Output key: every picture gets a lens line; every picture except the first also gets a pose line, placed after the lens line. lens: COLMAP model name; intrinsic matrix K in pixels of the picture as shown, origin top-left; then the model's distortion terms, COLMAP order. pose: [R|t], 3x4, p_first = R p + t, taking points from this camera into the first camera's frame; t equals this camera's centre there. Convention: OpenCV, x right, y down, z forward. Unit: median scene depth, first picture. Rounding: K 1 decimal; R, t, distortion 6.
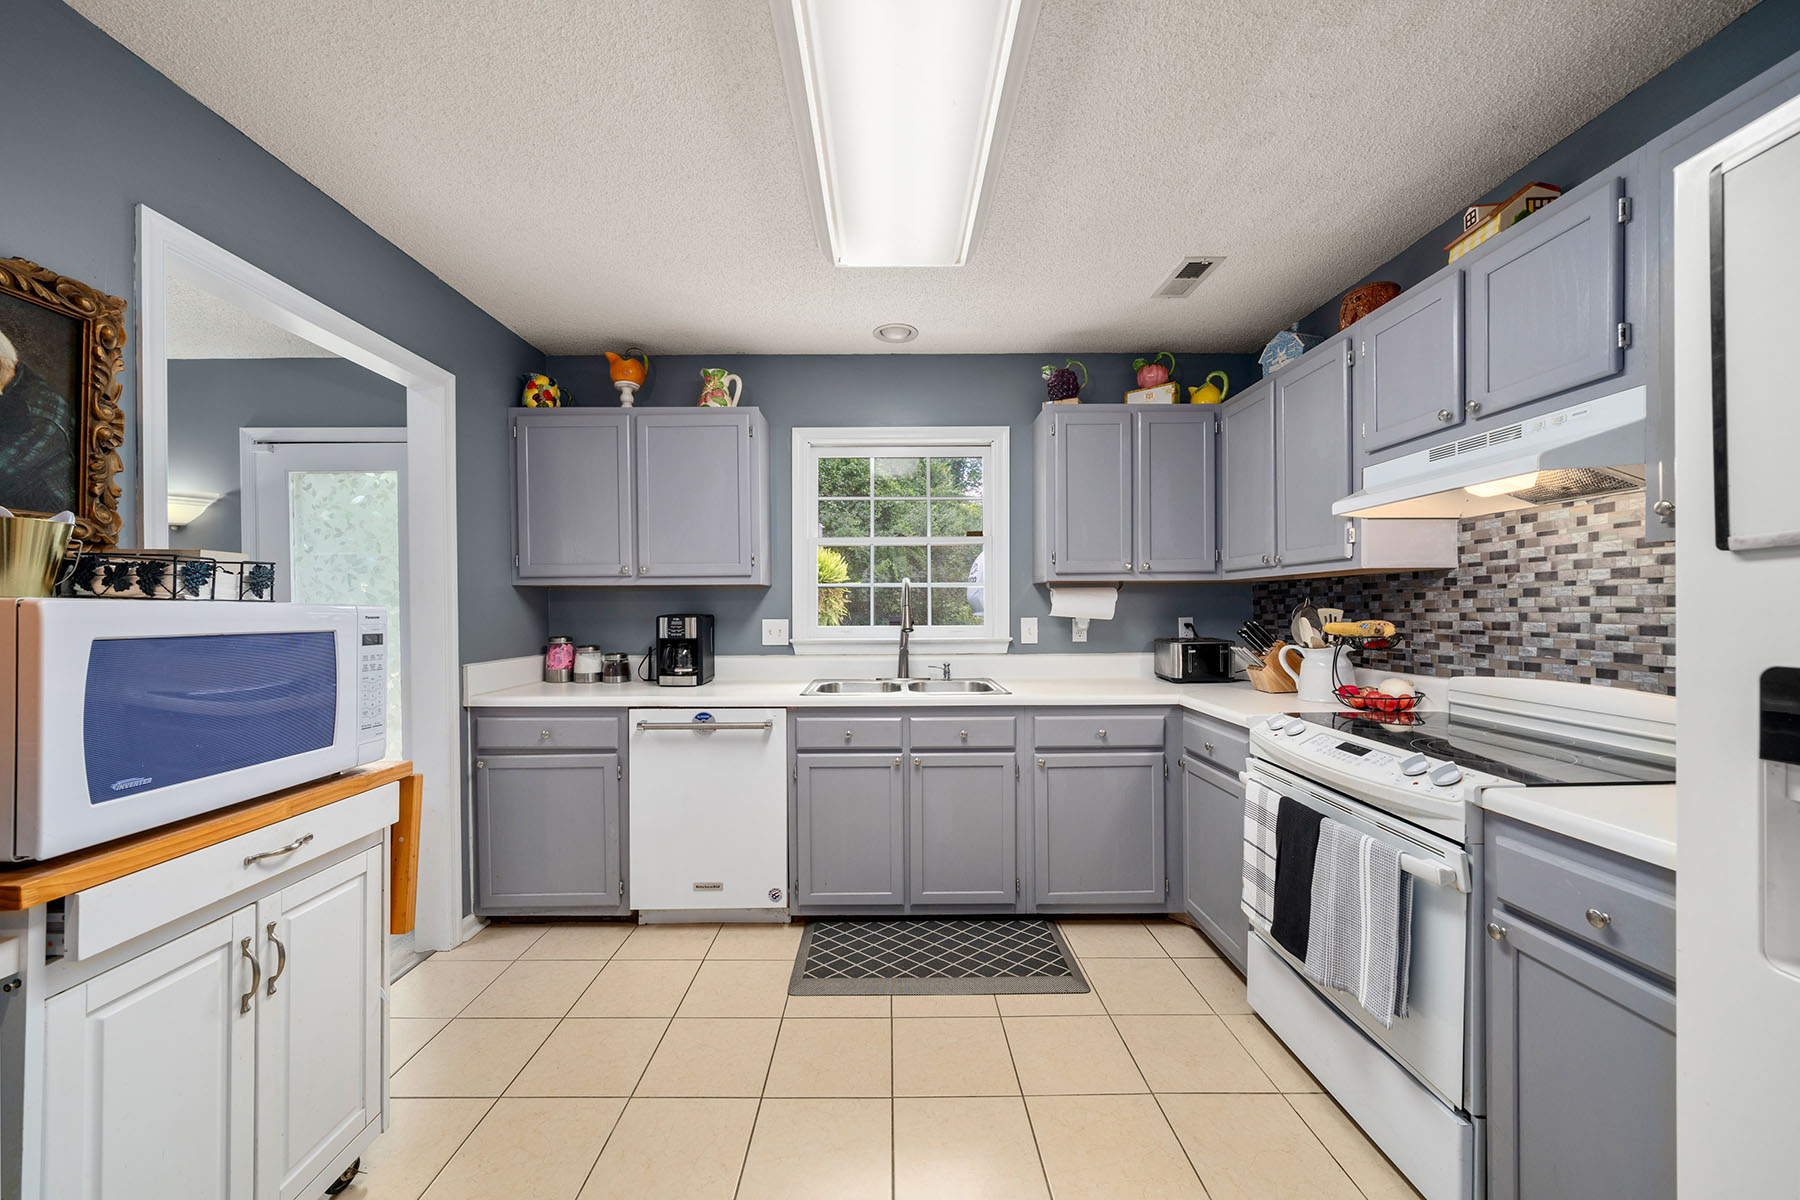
lens RADIAL K [[662.1, 0, 907.6], [0, 662.1, 605.5], [0, 0, 1]] dist [-0.004089, 0.000206]
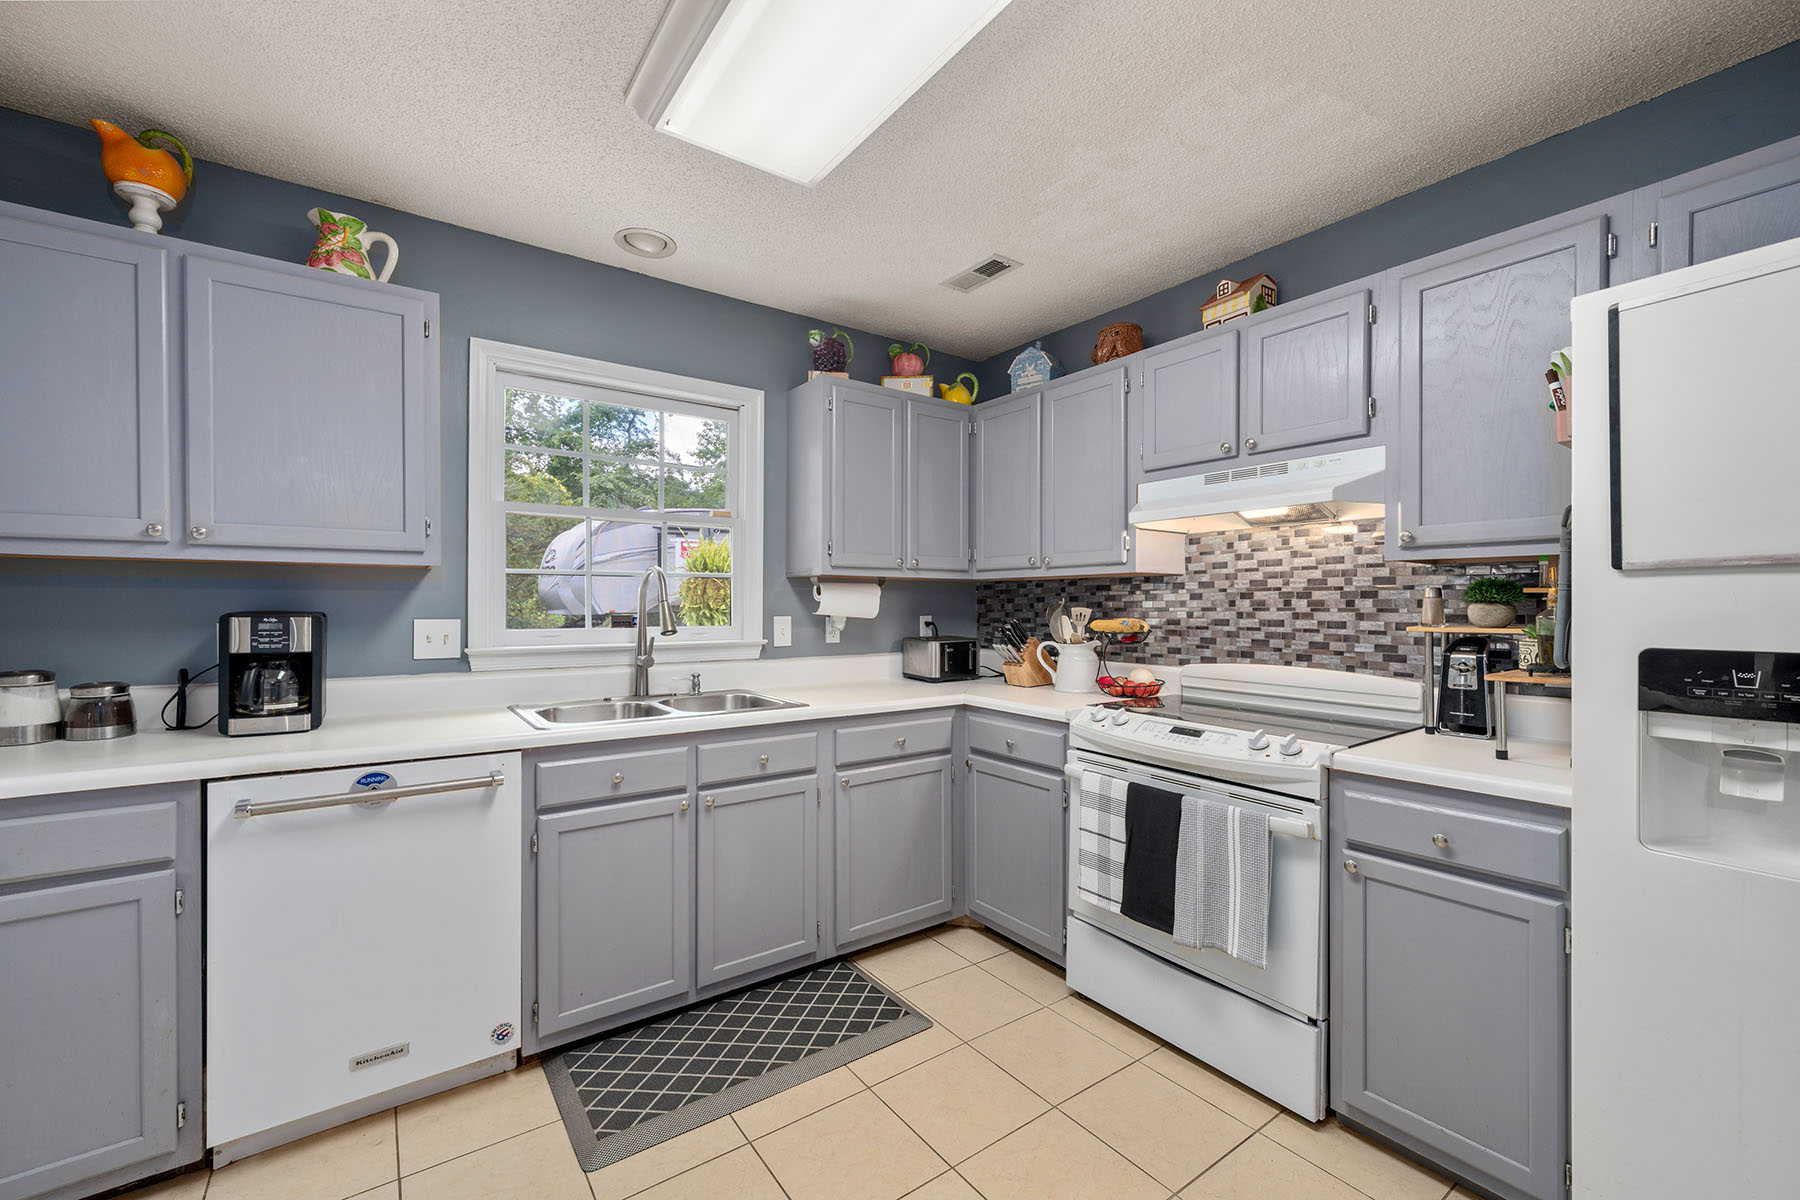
lens RADIAL K [[720.5, 0, 894.9], [0, 720.5, 602.0], [0, 0, 1]] dist [-0.002572, 0.000644]
pose [[0.821374, 0.009433, 0.570313, -0.291590], [-0.008625, 0.999954, -0.004116, 0.002843], [-0.570325, -0.001538, 0.821417, 0.180382]]
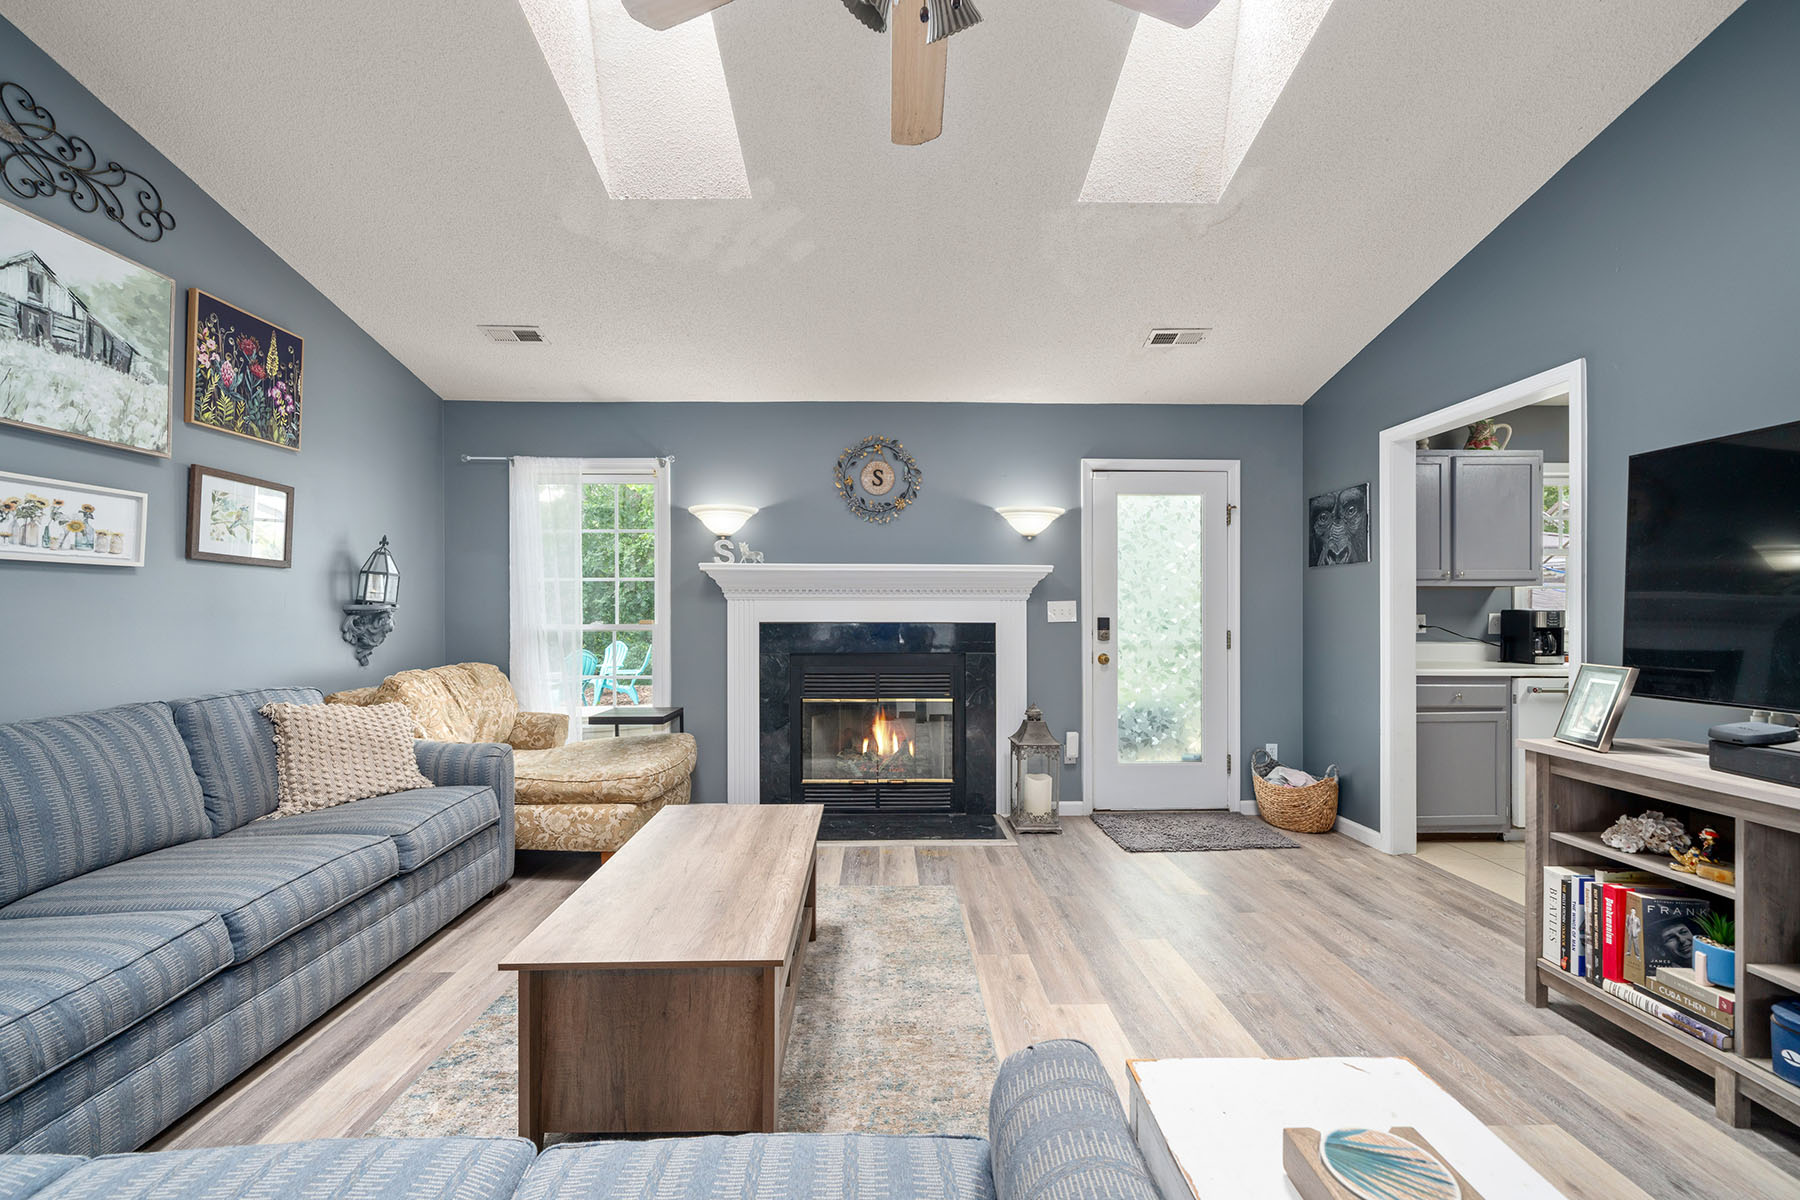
lens RADIAL K [[720.5, 0, 899.3], [0, 720.5, 610.9], [0, 0, 1]] dist [-0.002572, 0.000644]
pose [[0.999950, 0.007899, 0.006188, -1.681297], [-0.007924, 0.999961, 0.003987, 0.022743], [-0.006156, -0.004035, 0.999973, -0.458855]]
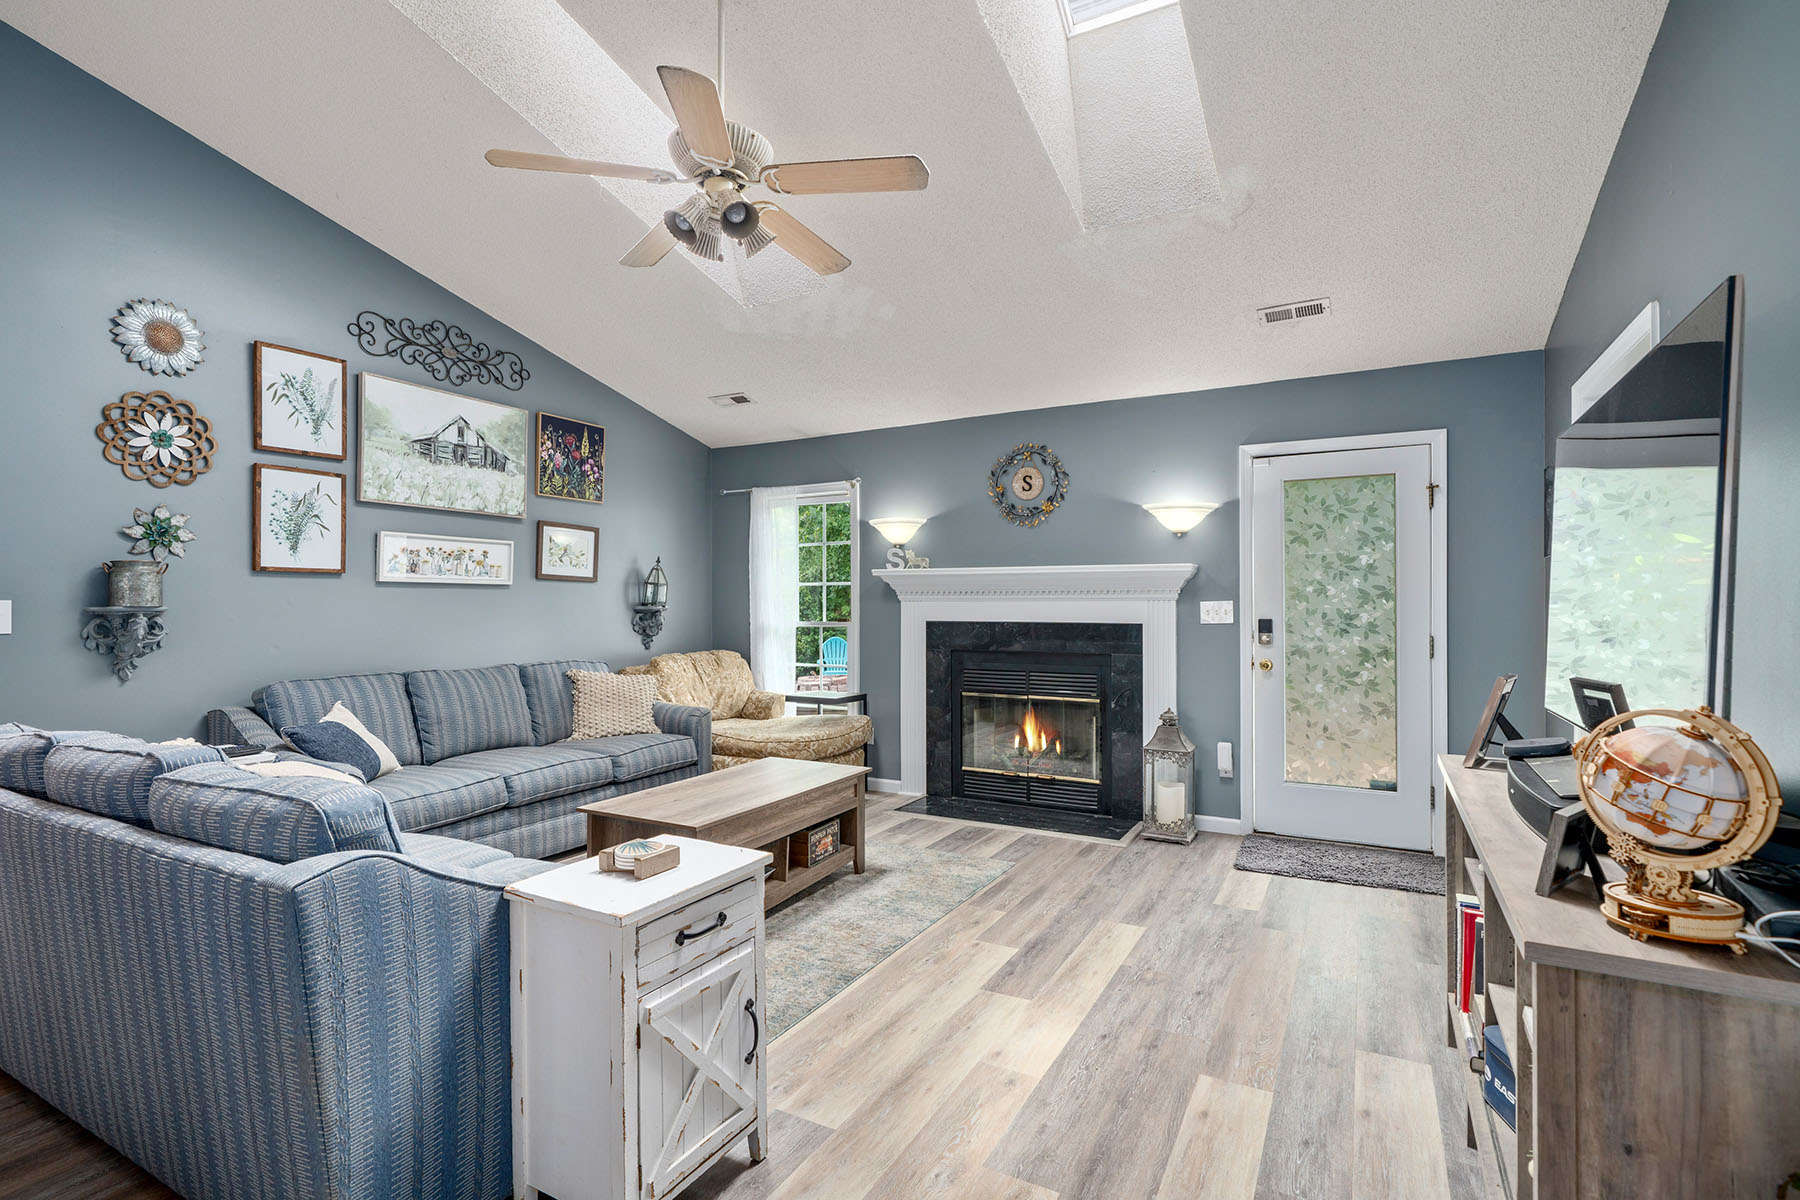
lens RADIAL K [[845.3, 0, 897.2], [0, 845.3, 605.7], [0, 0, 1]] dist [-0.000346, 0.001386]
pose [[0.866695, 0.007632, -0.498780, -0.971795], [-0.006161, 0.999970, 0.004595, 0.009278], [0.498800, -0.000910, 0.866716, -0.714956]]
